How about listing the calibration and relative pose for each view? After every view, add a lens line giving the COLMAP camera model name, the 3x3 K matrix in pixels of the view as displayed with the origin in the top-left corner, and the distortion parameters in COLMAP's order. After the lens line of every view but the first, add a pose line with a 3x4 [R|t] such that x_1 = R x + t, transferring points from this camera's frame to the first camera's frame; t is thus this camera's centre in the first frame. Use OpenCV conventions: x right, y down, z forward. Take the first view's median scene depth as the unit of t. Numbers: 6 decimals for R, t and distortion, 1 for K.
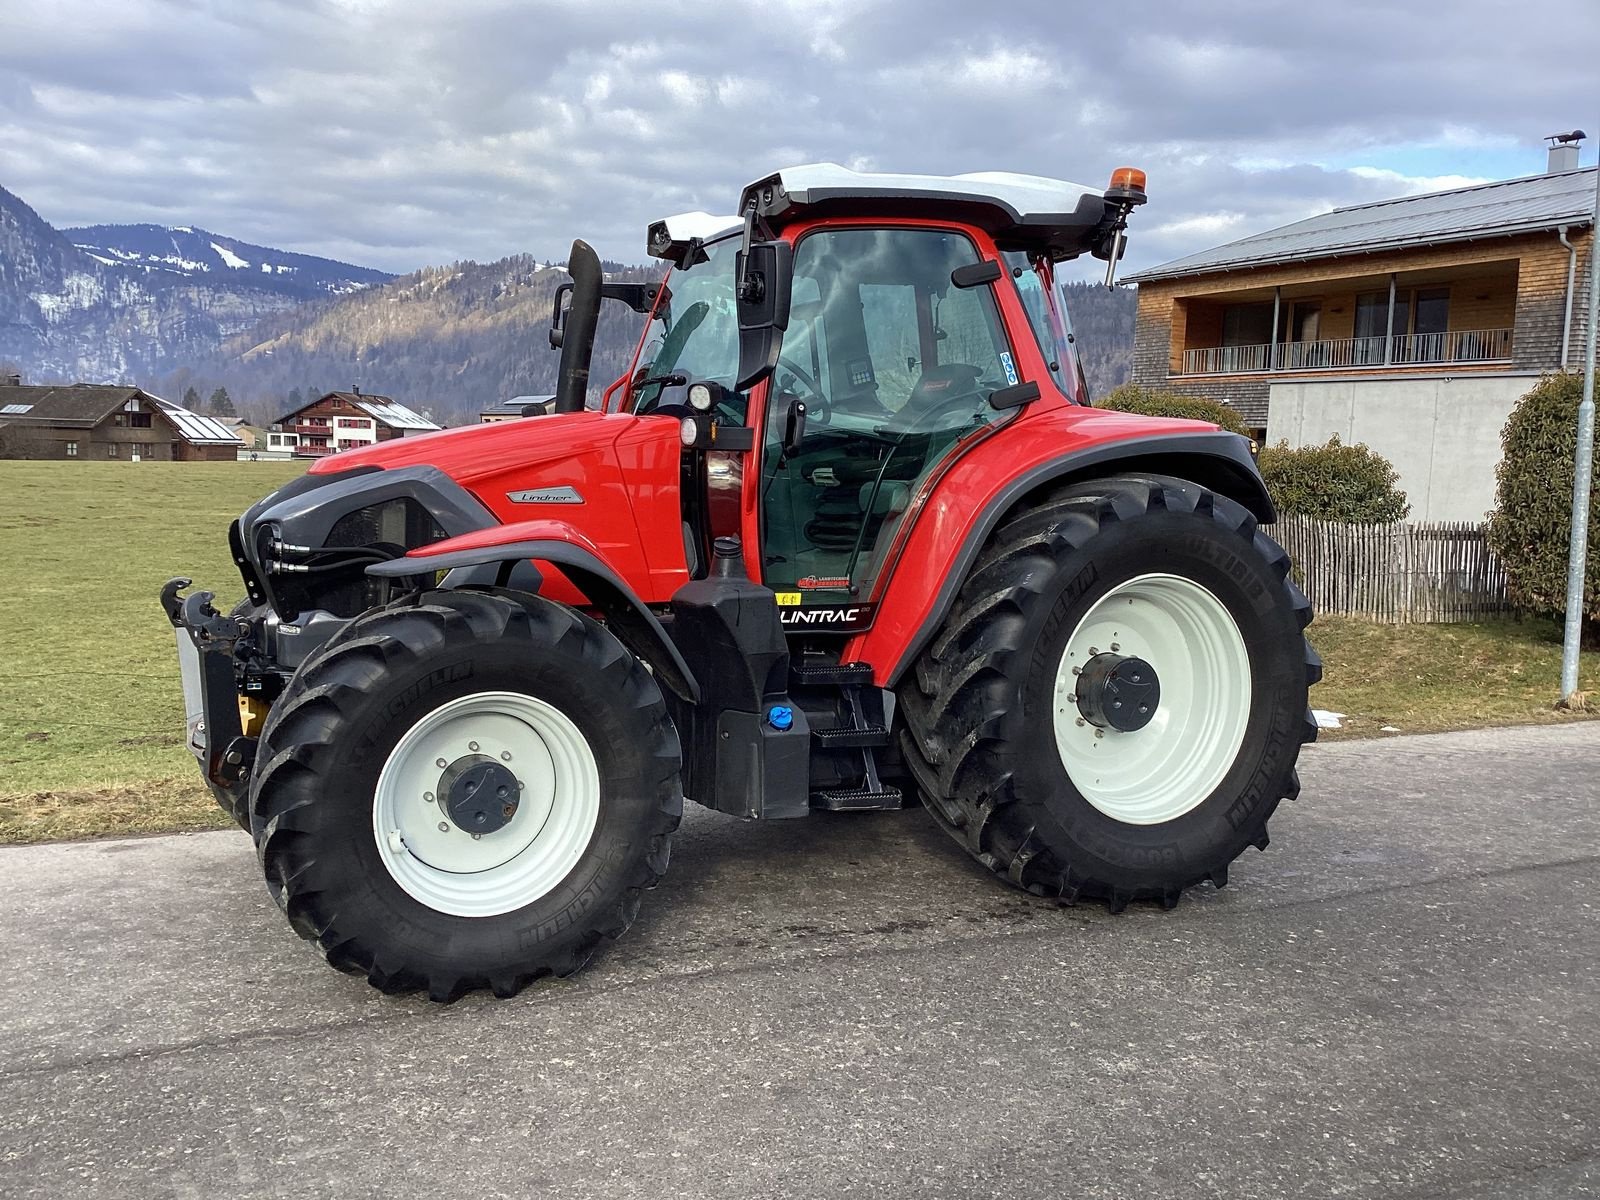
lens RADIAL K [[1468.9, 0, 797.3], [0, 1468.9, 586.3], [0, 0, 1]] dist [0.015316, 0.000000]
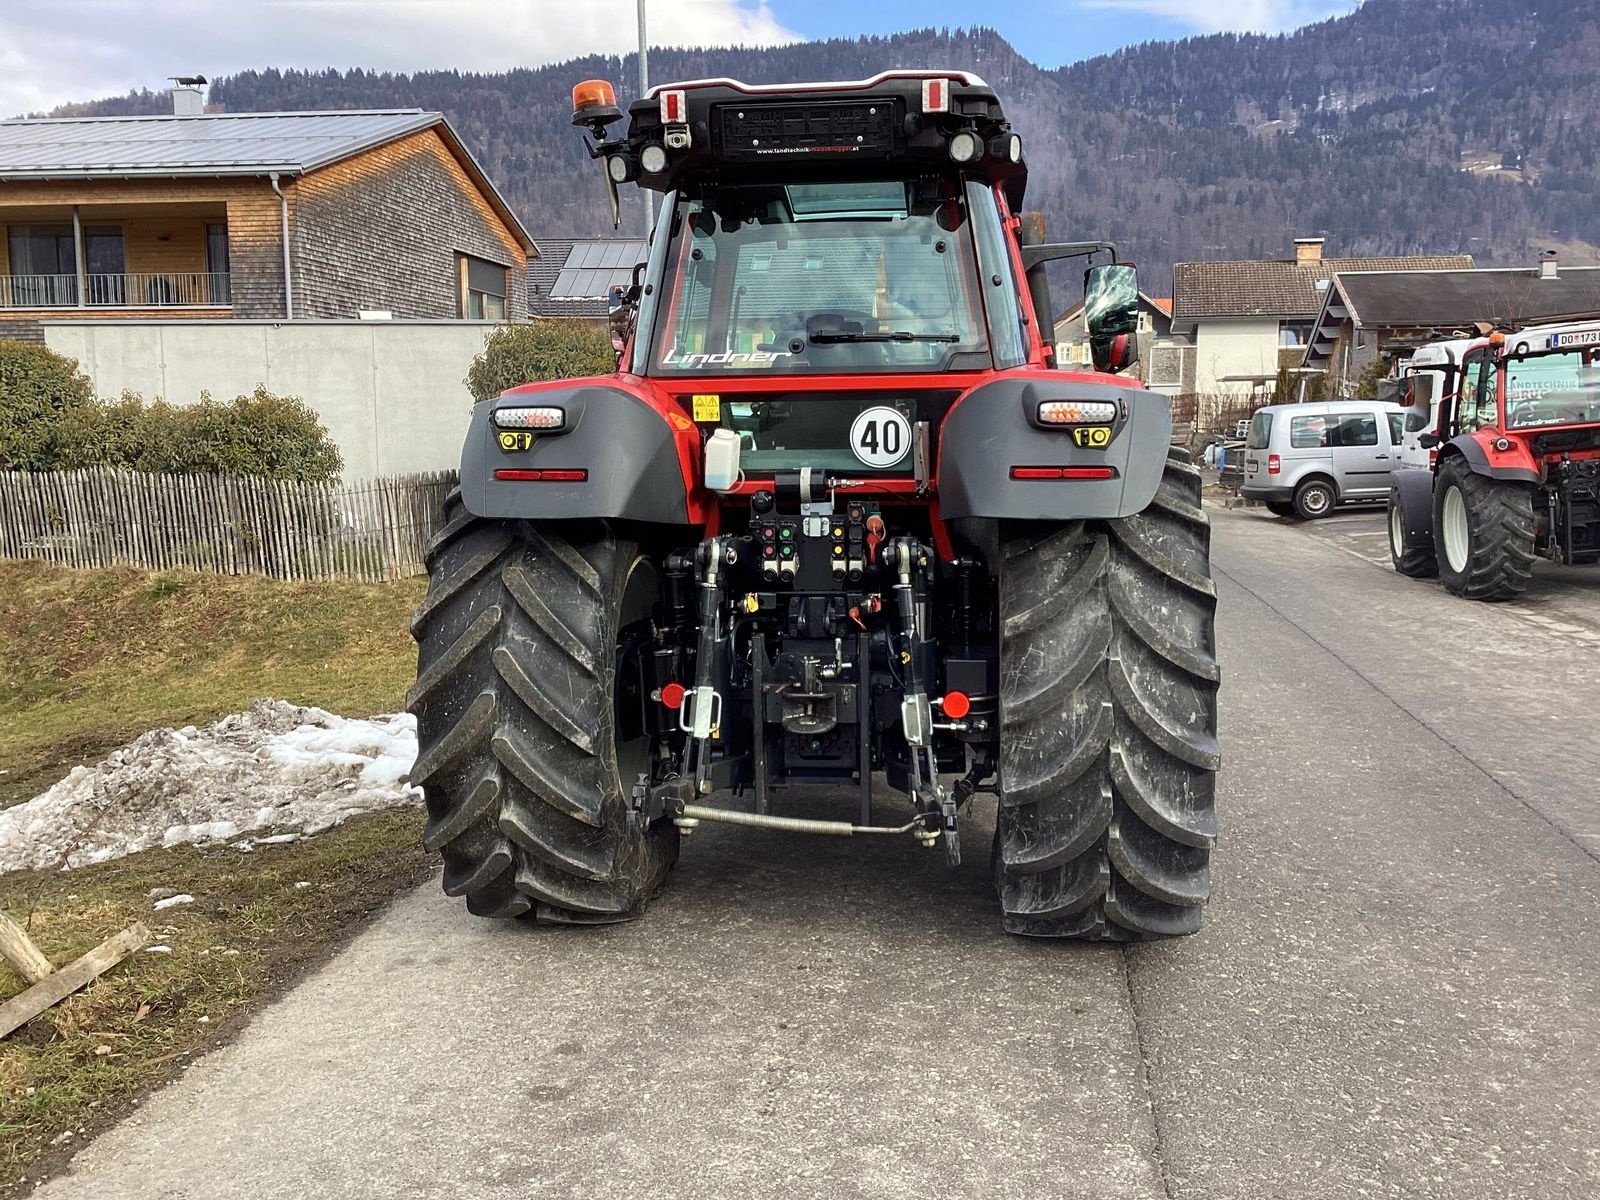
lens RADIAL K [[1468.9, 0, 792.1], [0, 1468.9, 600.2], [0, 0, 1]] dist [0.015316, 0.000000]
pose [[0.562712, -0.135478, 0.815476, -0.541614], [0.097535, 0.990470, 0.097247, -0.070831], [-0.820879, 0.024815, 0.570563, 0.544899]]
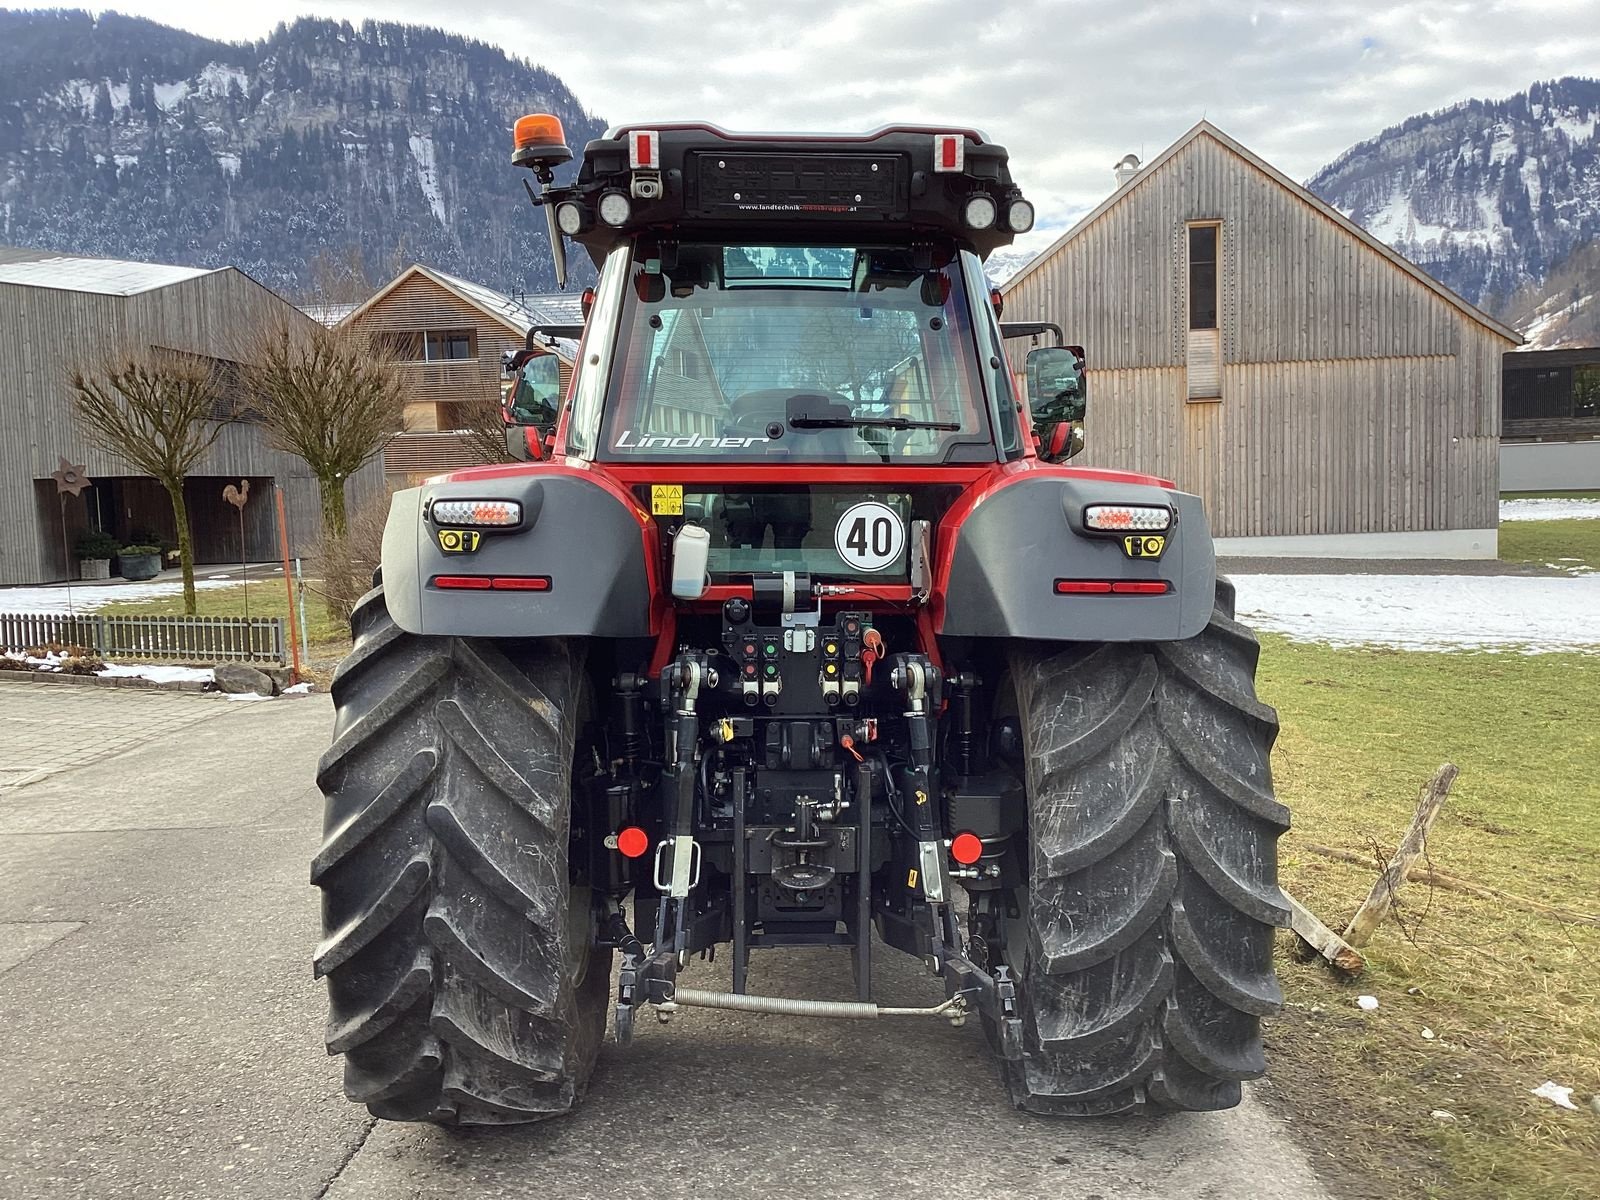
lens RADIAL K [[1468.9, 0, 793.2], [0, 1468.9, 599.4], [0, 0, 1]] dist [0.015316, 0.000000]
pose [[0.430144, -0.098767, 0.897341, -0.495689], [0.082237, 0.994151, 0.070002, -0.097788], [-0.899007, 0.043684, 0.435750, 0.685698]]
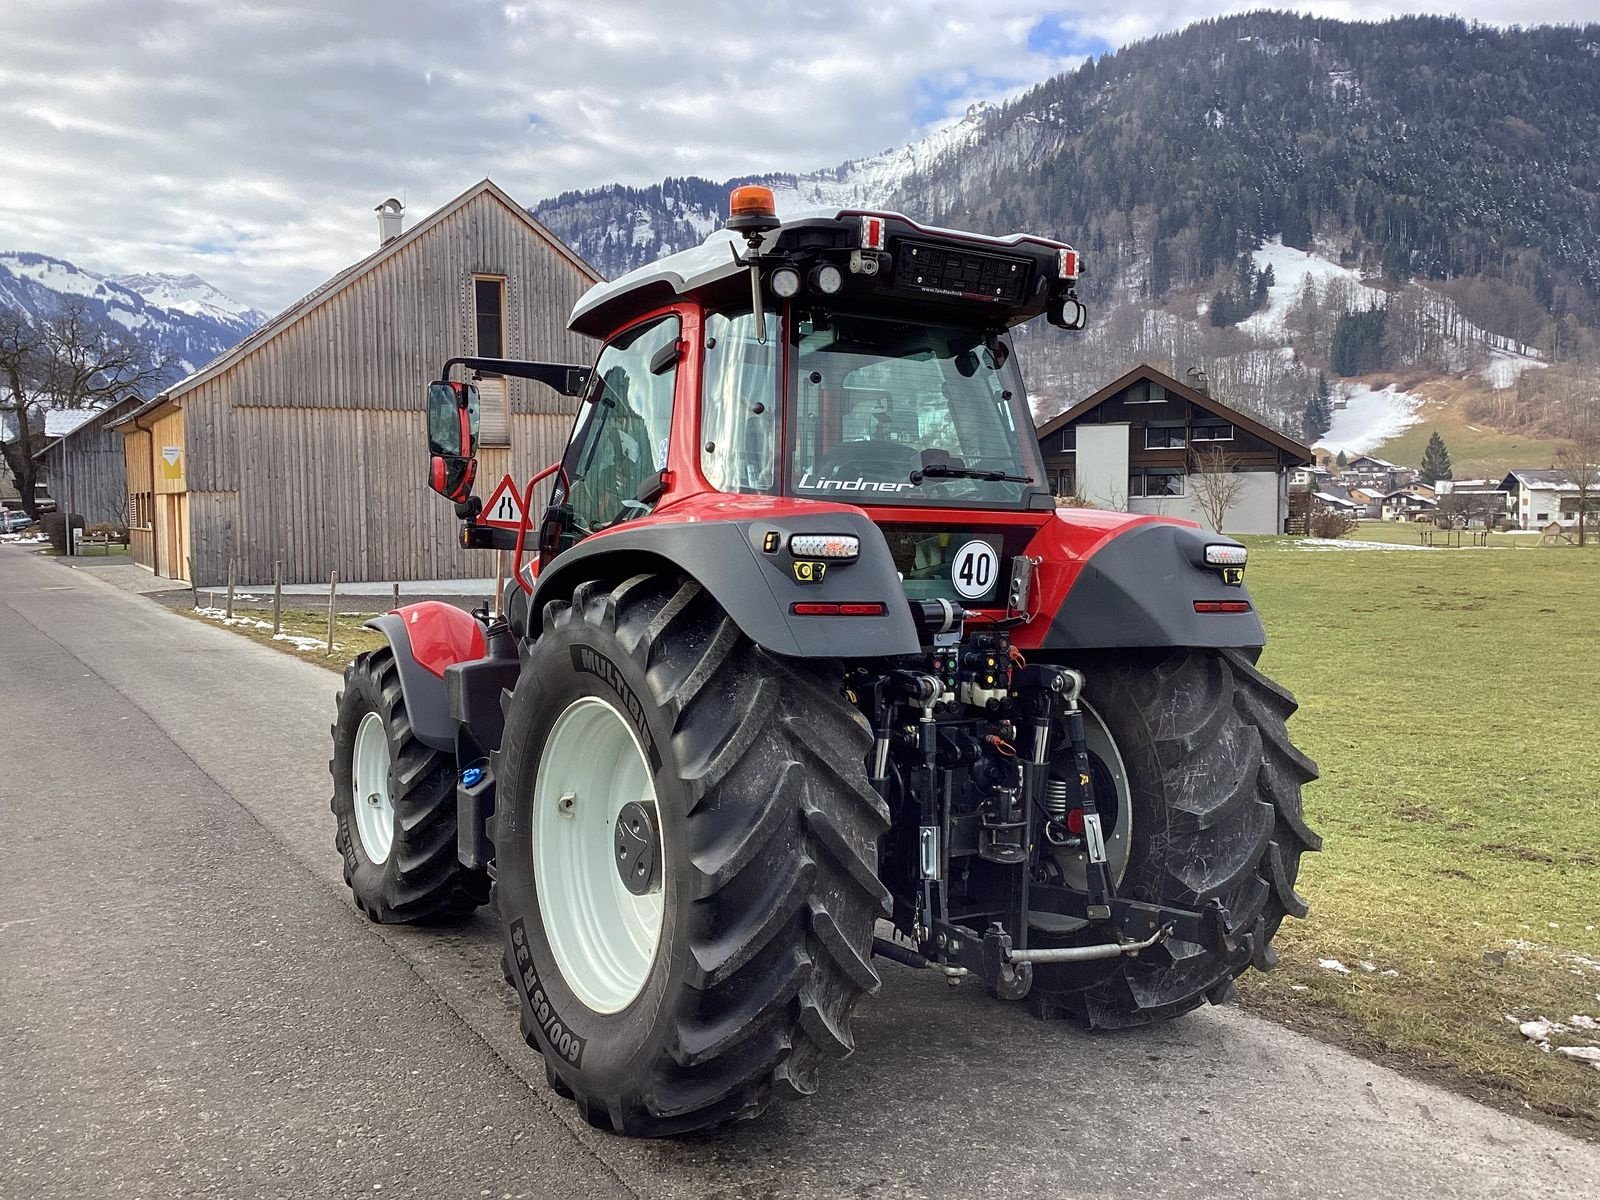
lens RADIAL K [[1468.9, 0, 785.7], [0, 1468.9, 590.5], [0, 0, 1]] dist [0.015316, 0.000000]
pose [[-0.101238, -0.068989, 0.992467, -0.664933], [0.055363, 0.995656, 0.074858, -0.131128], [-0.993321, 0.062524, -0.096978, 1.131422]]
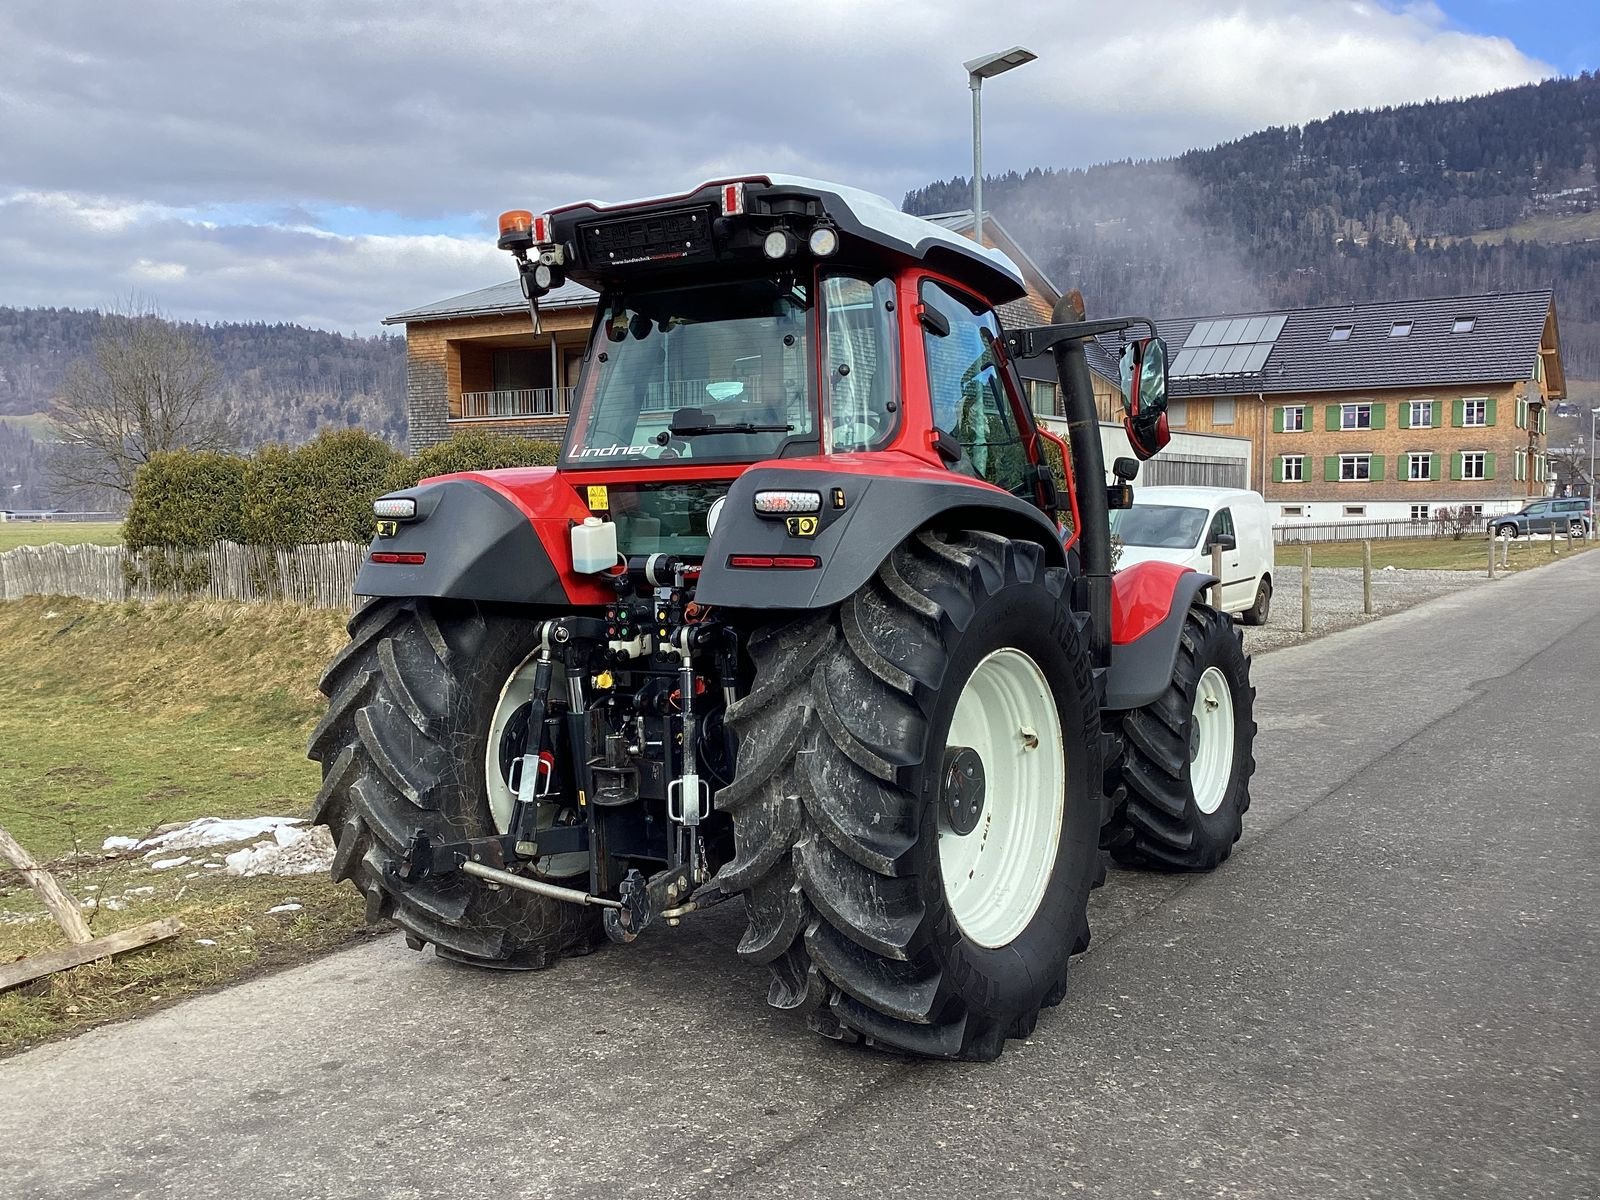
lens RADIAL K [[1468.9, 0, 783.7], [0, 1468.9, 590.4], [0, 0, 1]] dist [0.015316, 0.000000]
pose [[0.863528, -0.070558, 0.499341, -0.247340], [0.083929, 0.996462, -0.004339, -0.034606], [-0.497268, 0.045656, 0.866395, 0.240290]]
